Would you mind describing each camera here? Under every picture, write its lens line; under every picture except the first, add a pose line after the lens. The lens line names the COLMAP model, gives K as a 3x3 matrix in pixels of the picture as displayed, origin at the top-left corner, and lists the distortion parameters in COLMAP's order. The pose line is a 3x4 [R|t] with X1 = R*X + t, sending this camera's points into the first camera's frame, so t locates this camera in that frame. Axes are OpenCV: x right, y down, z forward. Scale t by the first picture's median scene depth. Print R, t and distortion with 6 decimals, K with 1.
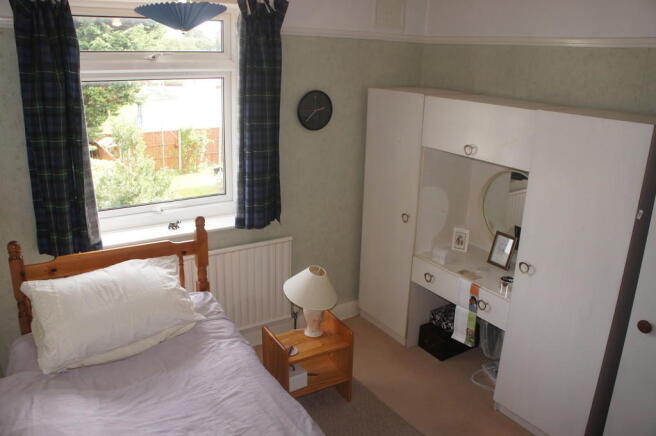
lens RADIAL K [[521.5, 0, 328.0], [0, 521.5, 218.0], [0, 0, 1]] dist [-0.138807, 0.107683]
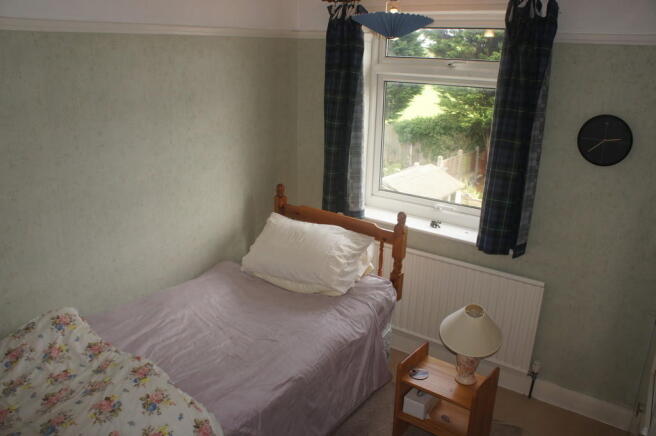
lens RADIAL K [[521.5, 0, 328.0], [0, 521.5, 218.0], [0, 0, 1]] dist [-0.138807, 0.107683]
pose [[0.381472, 0.268390, -0.884560, 0.628790], [-0.297251, 0.941713, 0.157540, -0.112127], [0.875284, 0.202839, 0.439016, 0.389715]]
